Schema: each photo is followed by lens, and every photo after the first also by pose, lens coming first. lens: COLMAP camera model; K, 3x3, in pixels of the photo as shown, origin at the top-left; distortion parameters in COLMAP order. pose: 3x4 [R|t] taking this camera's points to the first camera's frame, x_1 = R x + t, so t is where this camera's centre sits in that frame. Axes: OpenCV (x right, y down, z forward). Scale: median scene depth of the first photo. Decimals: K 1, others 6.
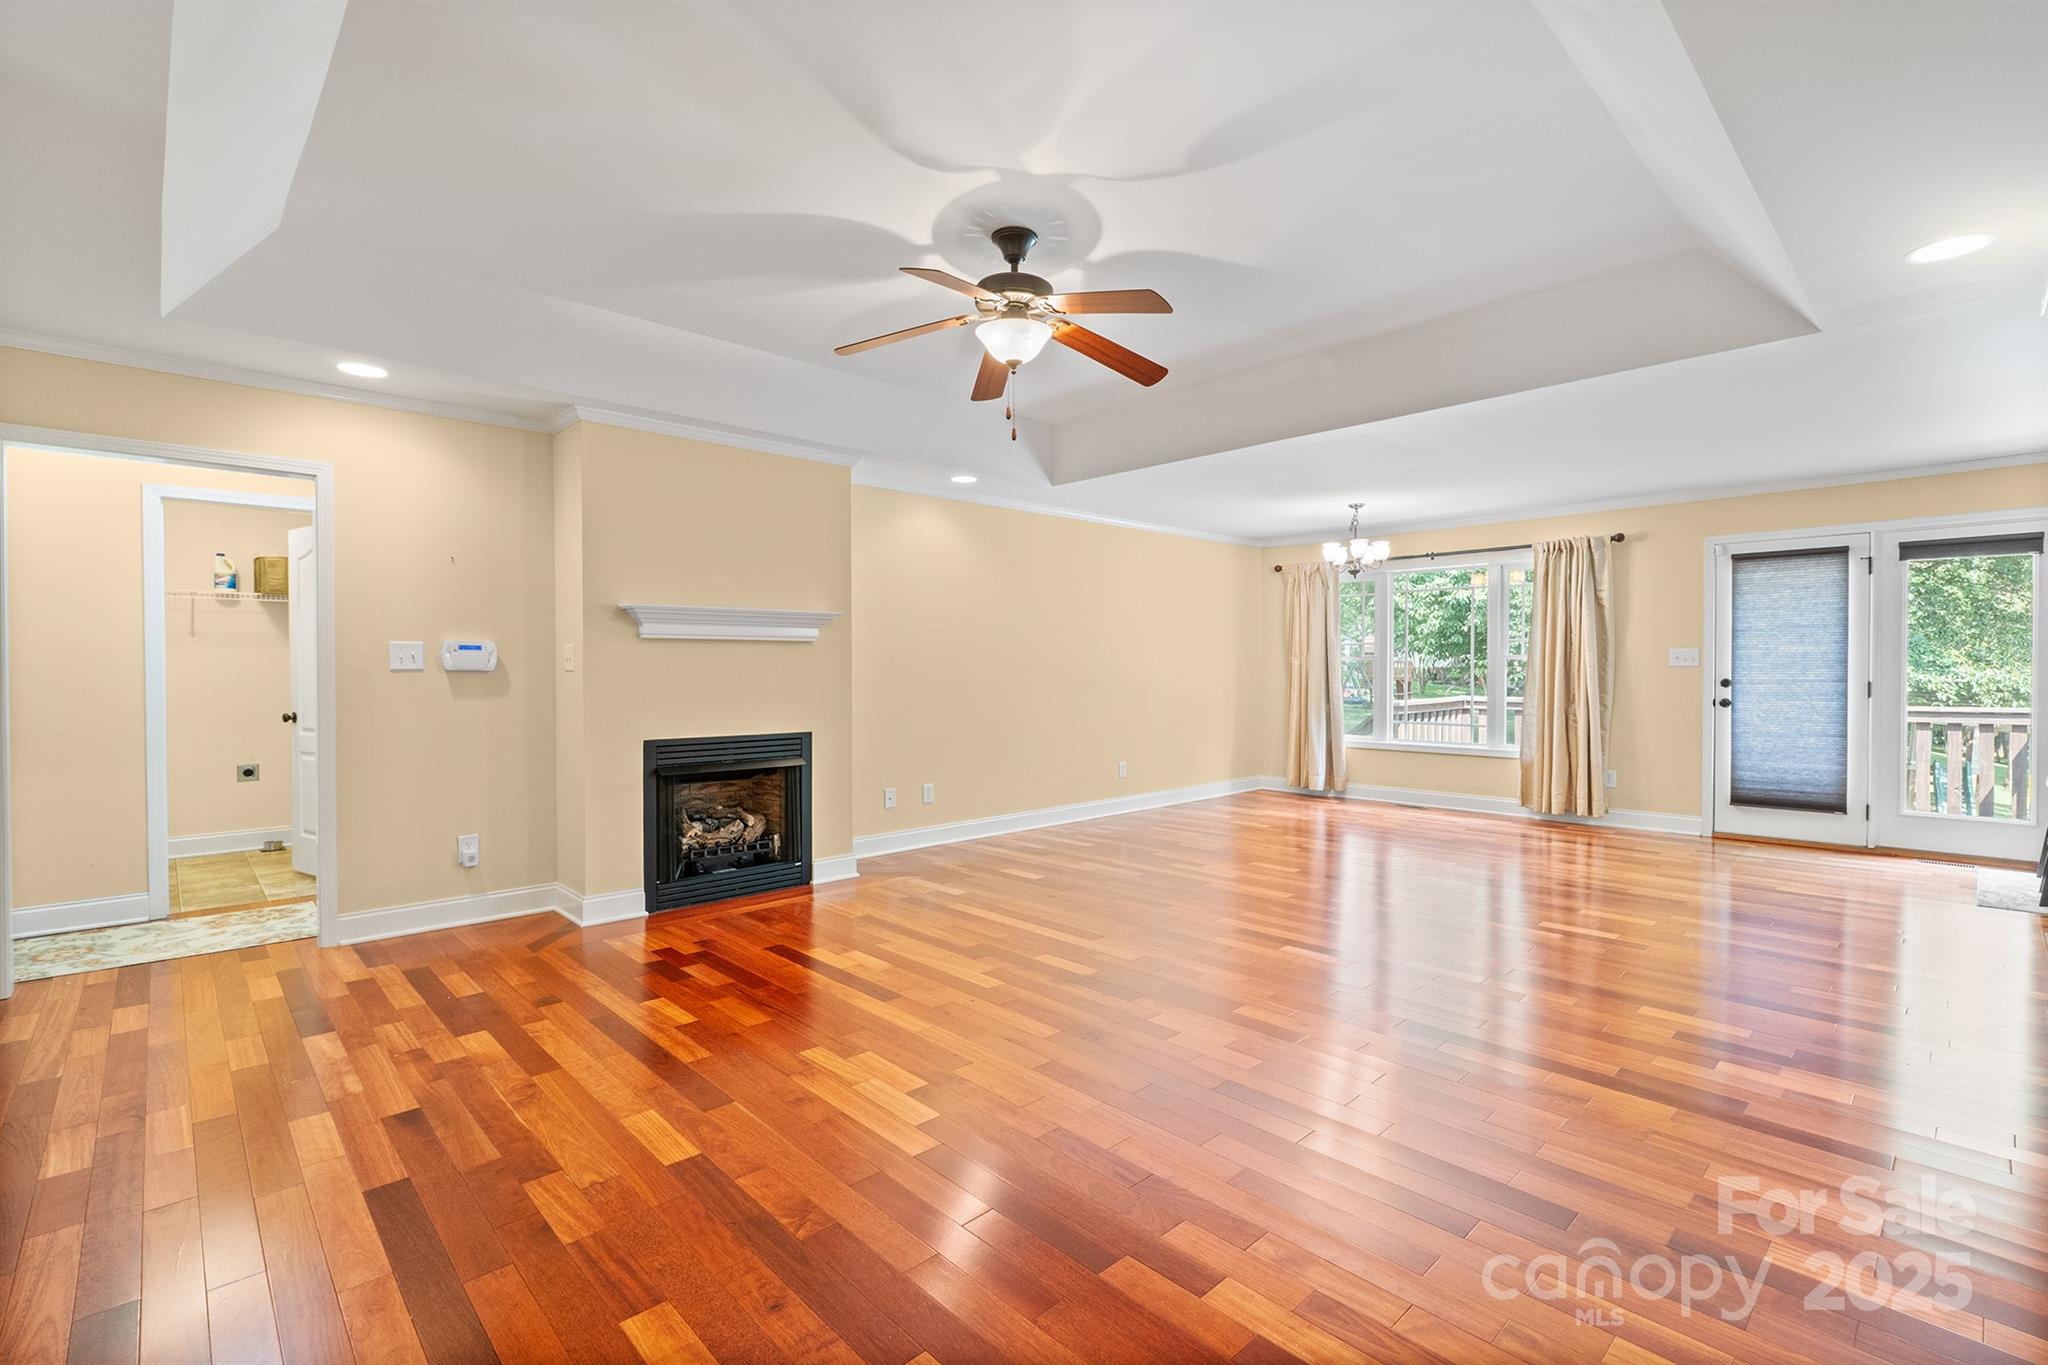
lens RADIAL K [[925.0, 0, 1024.0], [0, 925.0, 682.5], [0, 0, 1]] dist [-0.011780, -0.000200]
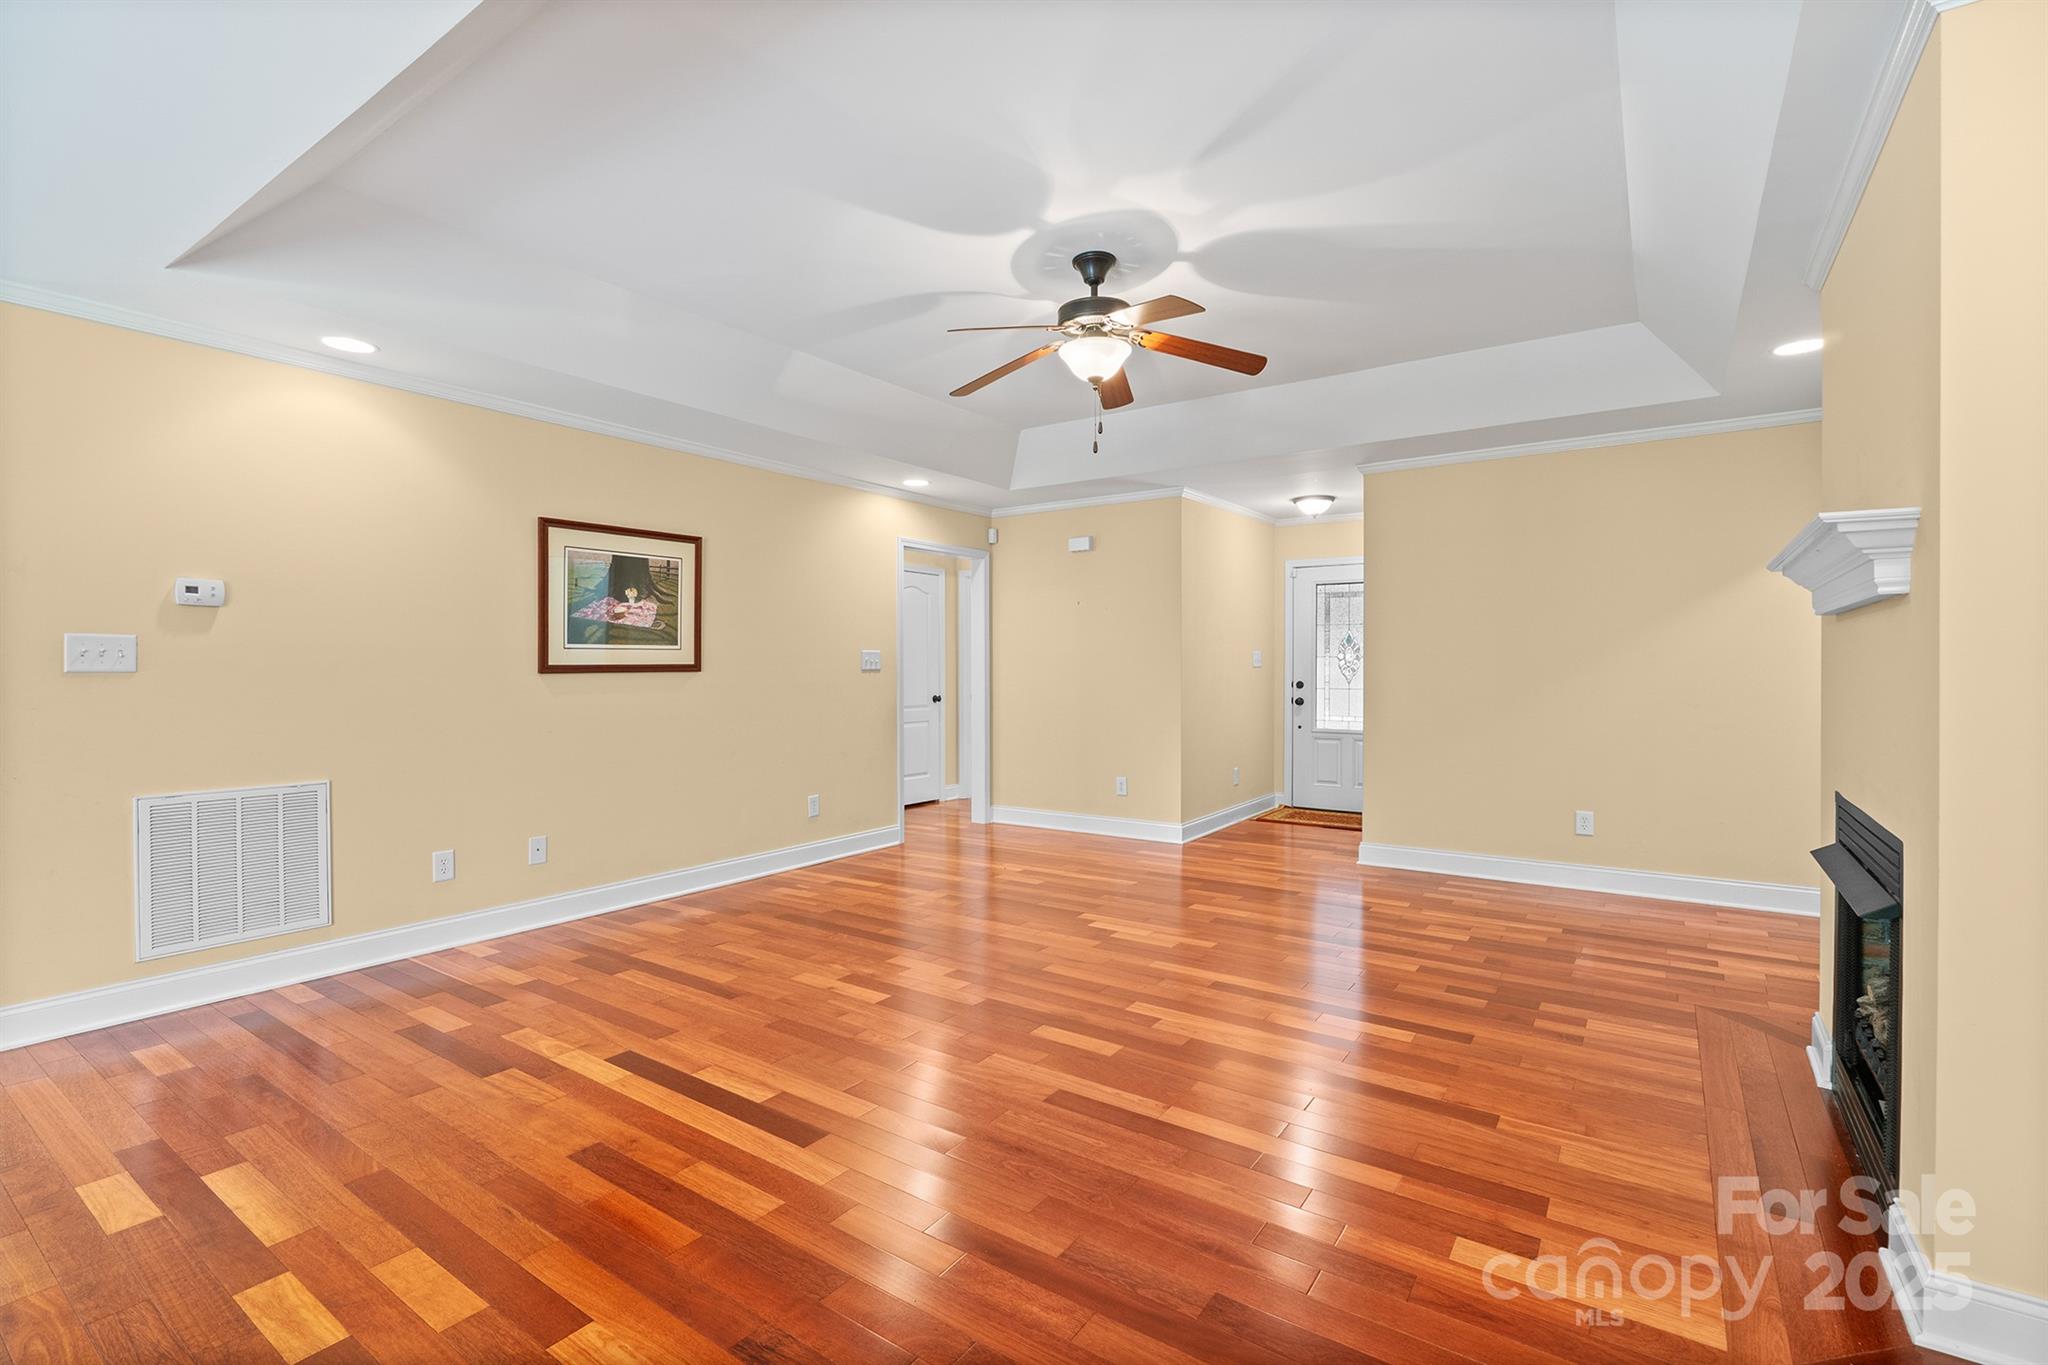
lens RADIAL K [[928.4, 0, 1021.1], [0, 928.4, 671.1], [0, 0, 1]] dist [-0.001546, -0.000335]
pose [[-0.980682, 0.003753, -0.195575, 0.233020], [0.000139, 0.999829, 0.018490, -0.025495], [0.195610, 0.018106, -0.980515, 1.679245]]
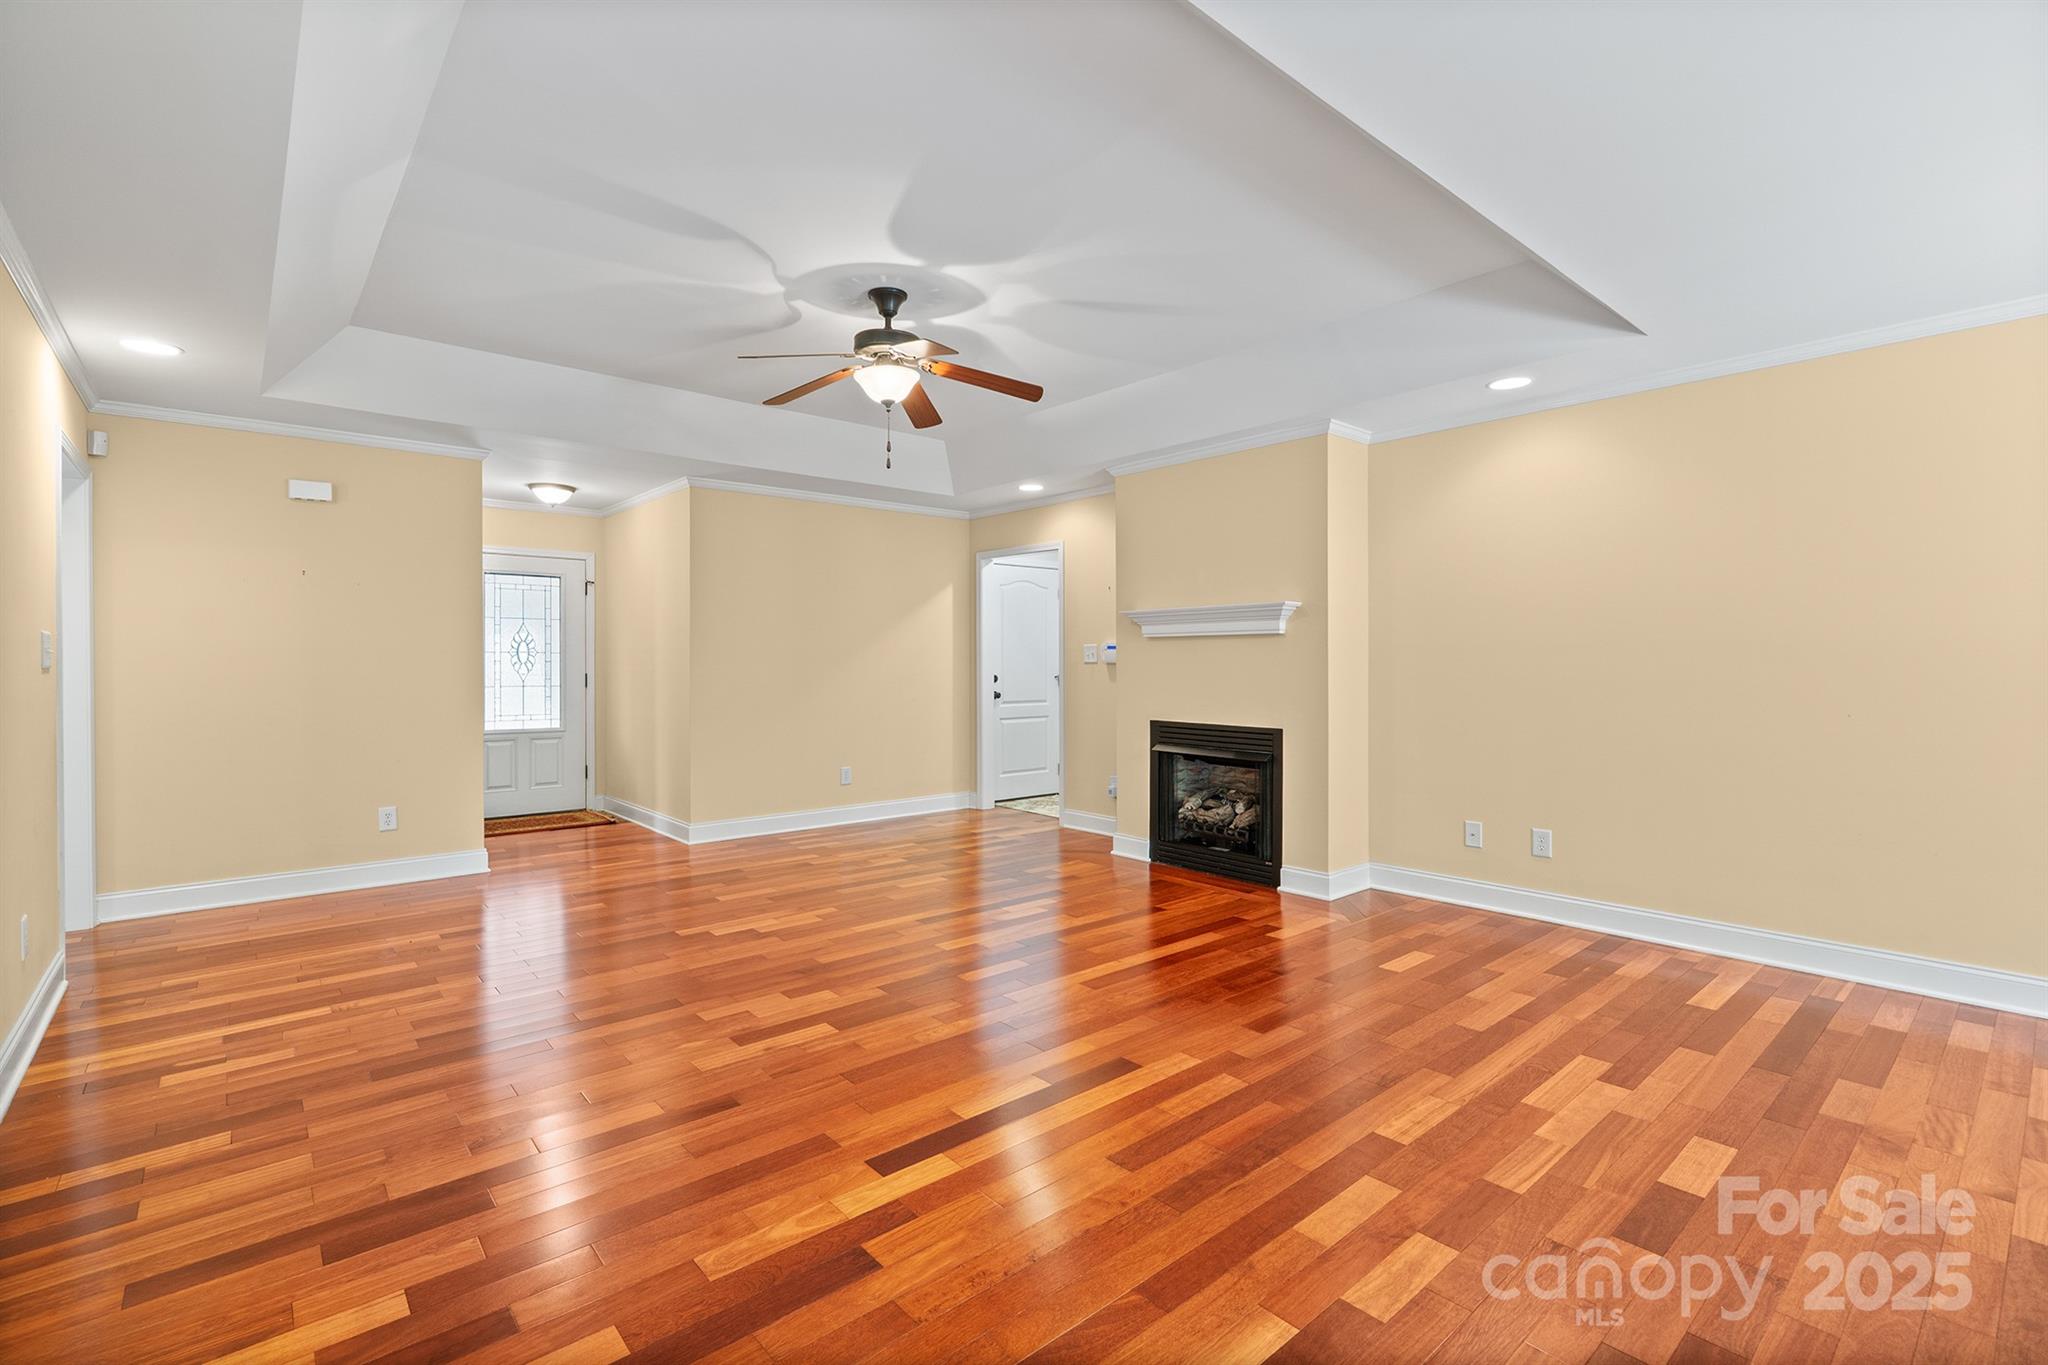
lens RADIAL K [[928.4, 0, 1021.1], [0, 928.4, 671.1], [0, 0, 1]] dist [-0.001546, -0.000335]
pose [[-0.048969, 0.012572, -0.998721, 0.959570], [-0.013597, 0.999820, 0.013252, -0.019744], [0.998708, 0.014229, -0.048789, 1.015151]]
